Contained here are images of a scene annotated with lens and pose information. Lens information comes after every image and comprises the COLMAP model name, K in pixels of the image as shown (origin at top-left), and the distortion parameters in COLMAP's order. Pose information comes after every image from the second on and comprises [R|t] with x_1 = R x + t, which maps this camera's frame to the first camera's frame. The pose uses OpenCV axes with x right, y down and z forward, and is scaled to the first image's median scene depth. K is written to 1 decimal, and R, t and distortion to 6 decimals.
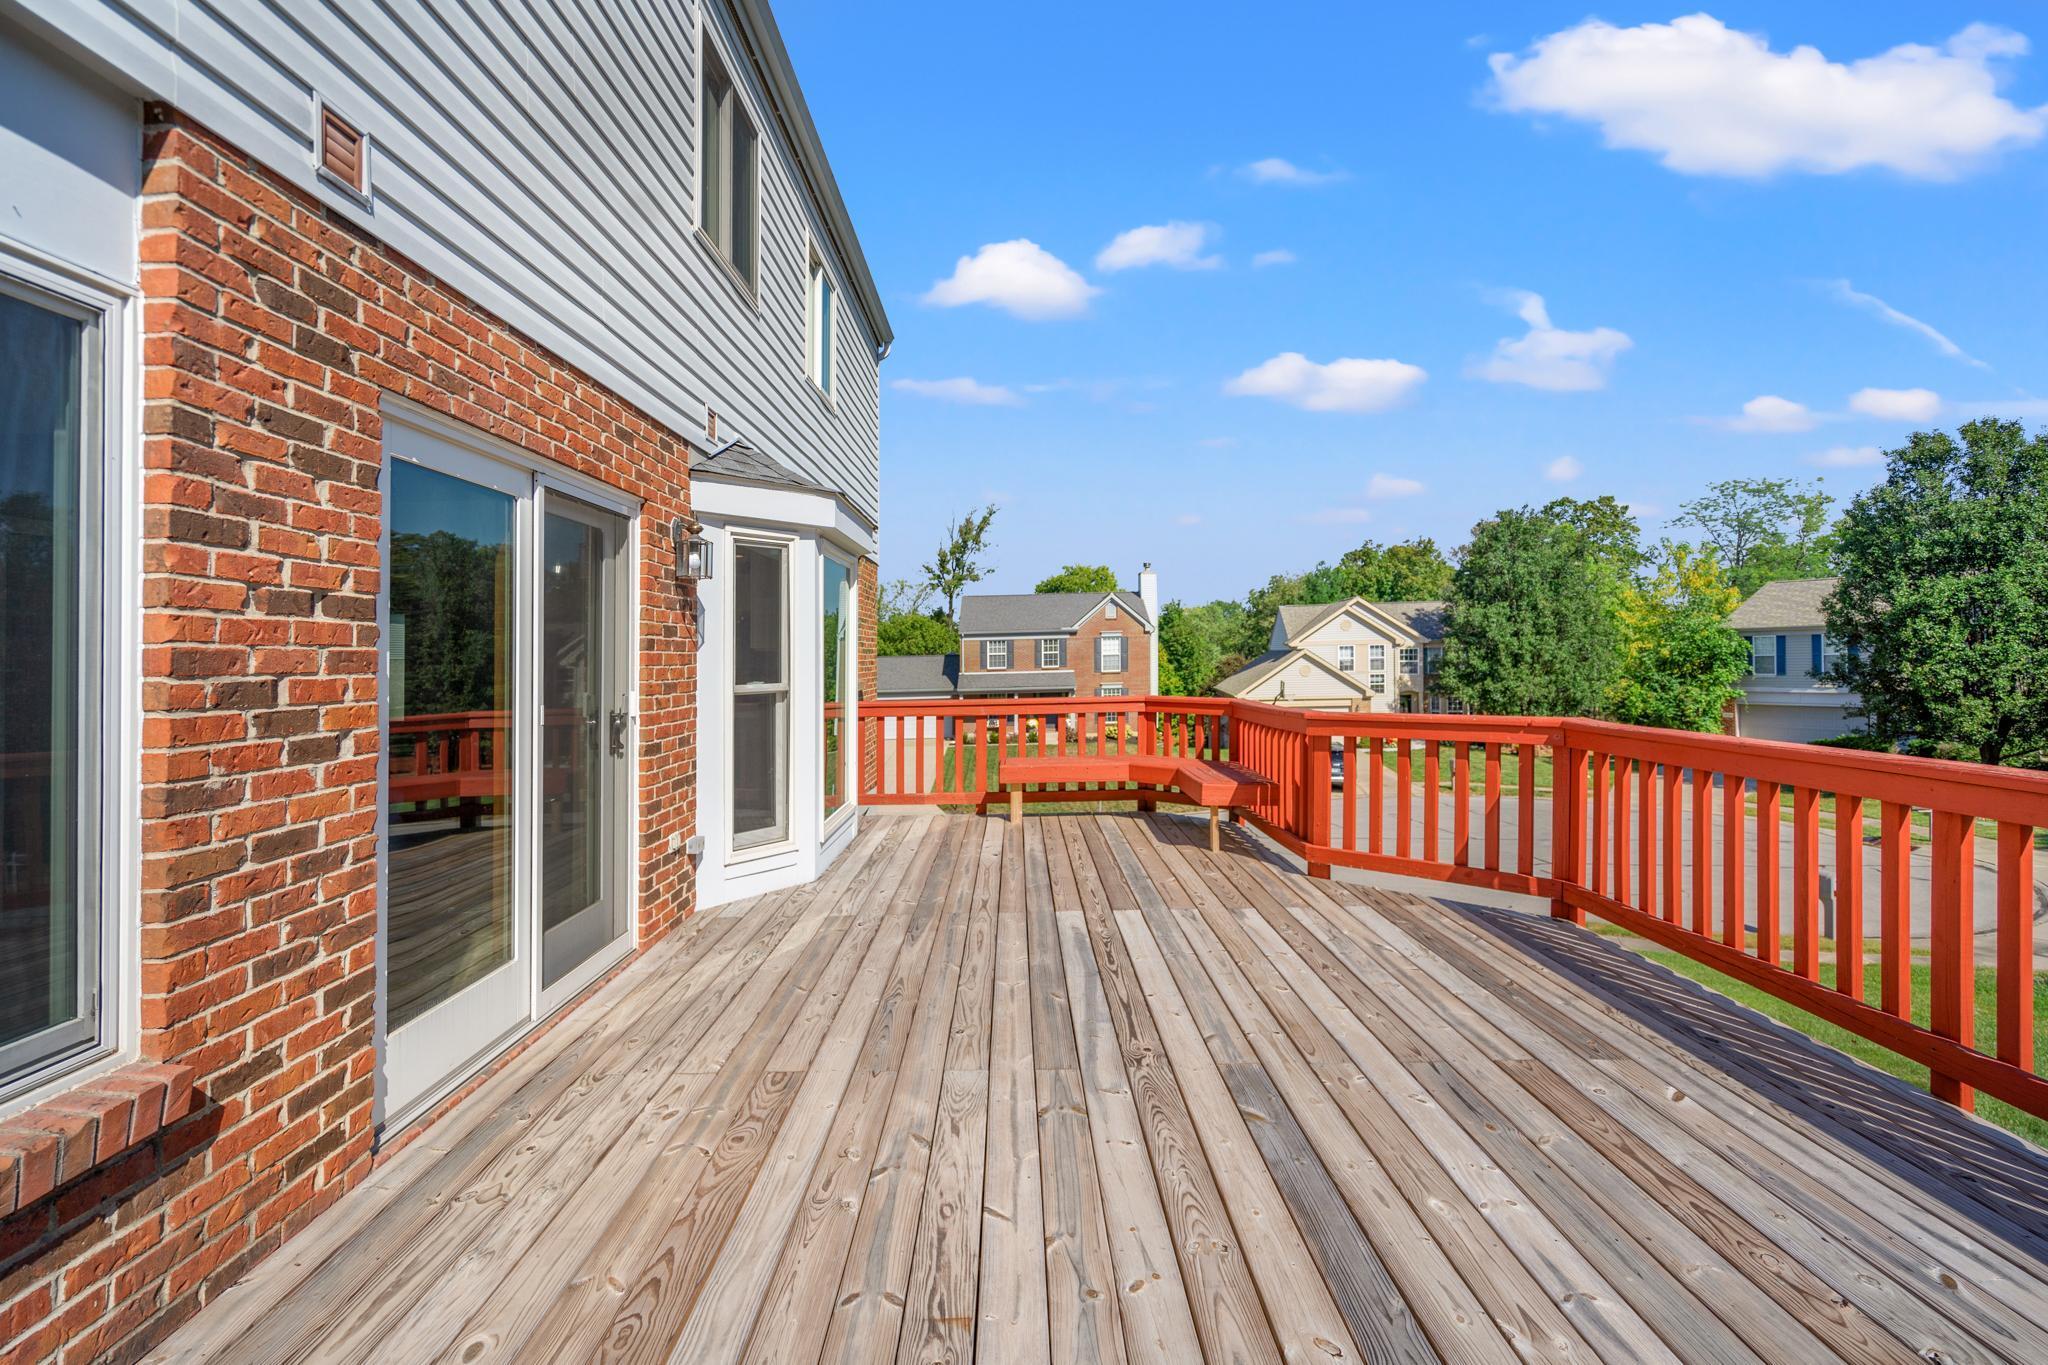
lens RADIAL K [[991.3, 0, 1023.5], [0, 991.3, 658.0], [0, 0, 1]] dist [0.000495, 0.000080]
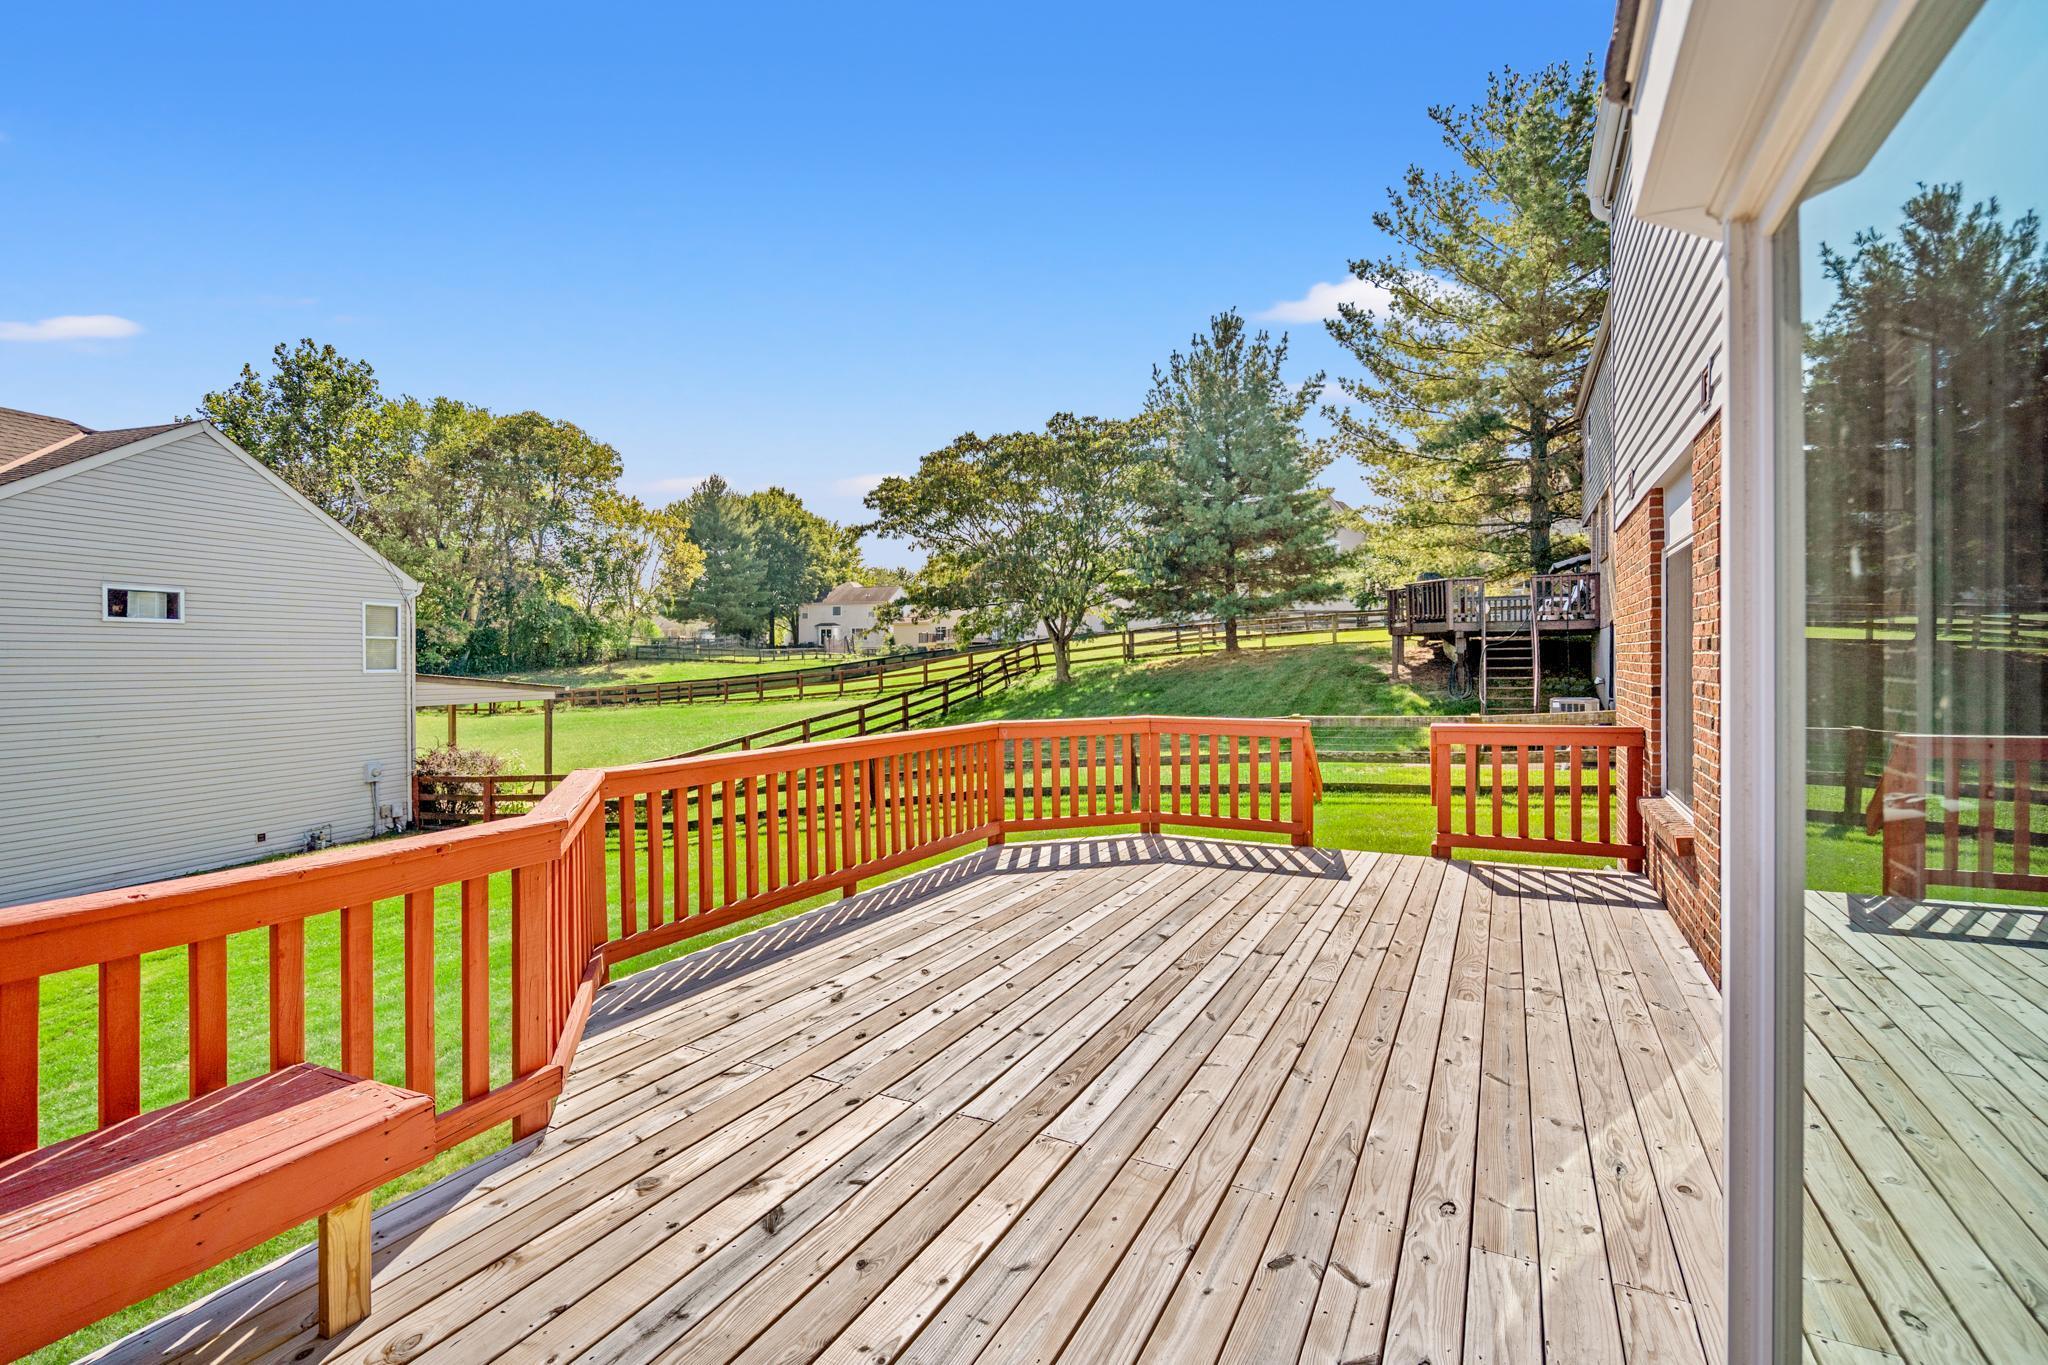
lens RADIAL K [[991.3, 0, 1023.5], [0, 991.3, 658.0], [0, 0, 1]] dist [0.000495, 0.000080]
pose [[-0.892459, 0.027087, 0.450315, -0.312303], [0.025376, 0.999630, -0.009838, -0.025373], [-0.450414, 0.002648, -0.892816, 2.351162]]
